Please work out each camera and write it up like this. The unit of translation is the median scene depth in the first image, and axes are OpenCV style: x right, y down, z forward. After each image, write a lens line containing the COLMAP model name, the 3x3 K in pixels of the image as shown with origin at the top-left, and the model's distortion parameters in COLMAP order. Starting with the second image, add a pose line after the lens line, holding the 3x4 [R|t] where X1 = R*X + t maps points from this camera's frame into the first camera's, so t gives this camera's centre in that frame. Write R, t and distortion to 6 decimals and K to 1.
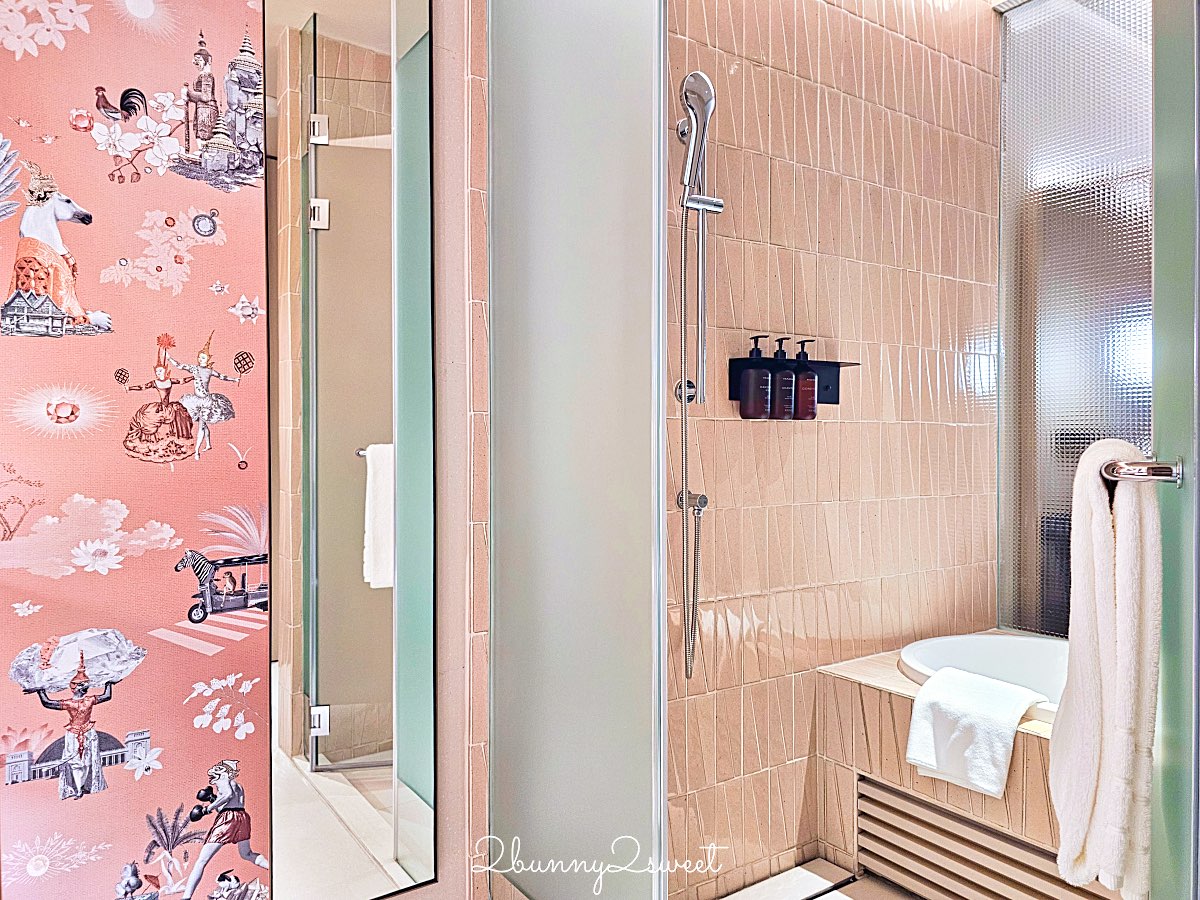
lens RADIAL K [[838.2, 0, 597.0], [0, 838.2, 442.1], [0, 0, 1]] dist [0.053517, -0.053186]
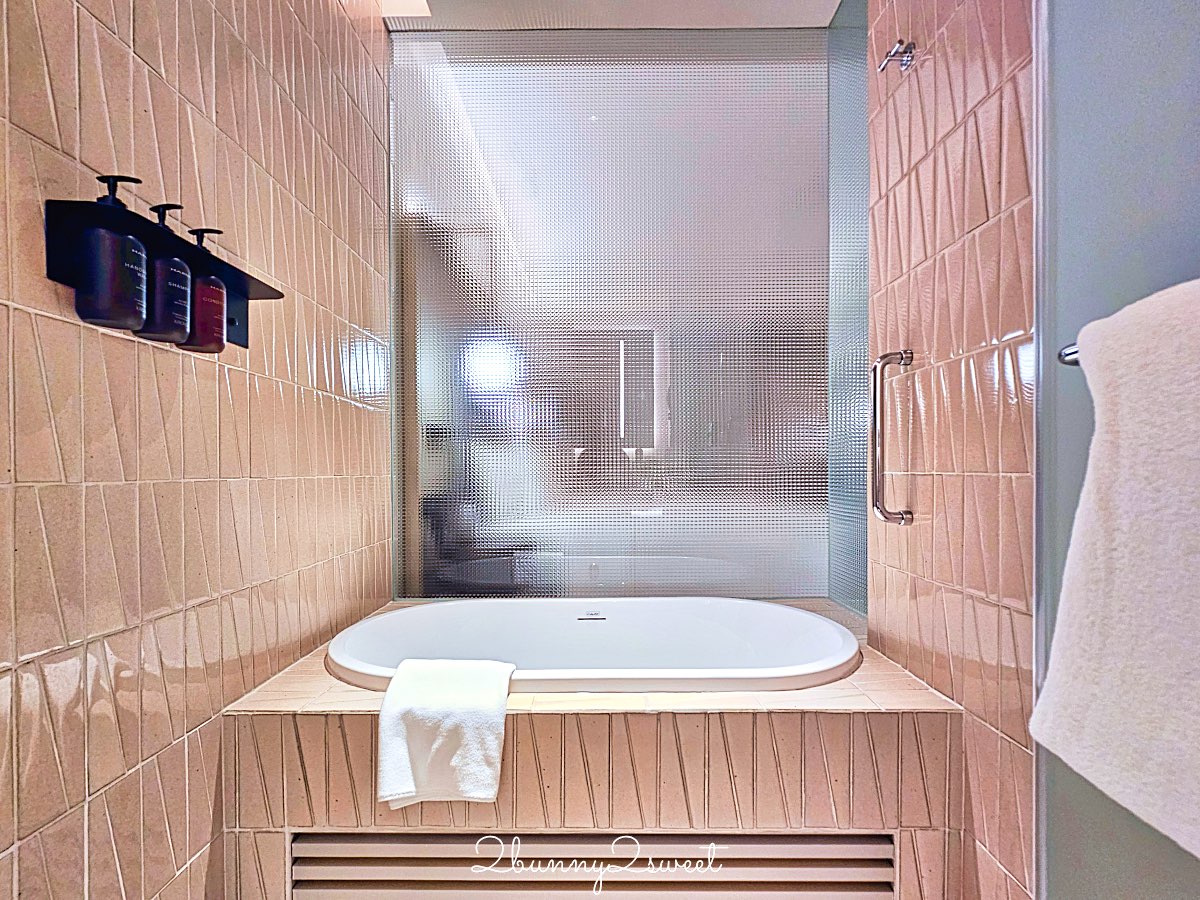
lens RADIAL K [[540.7, 0, 596.4], [0, 540.7, 470.2], [0, 0, 1]] dist [-0.001168, -0.001370]
pose [[0.570840, -0.009845, 0.821002, 0.071978], [0.010438, 0.999934, 0.004733, 0.068947], [-0.820995, 0.005868, 0.570906, 0.501809]]
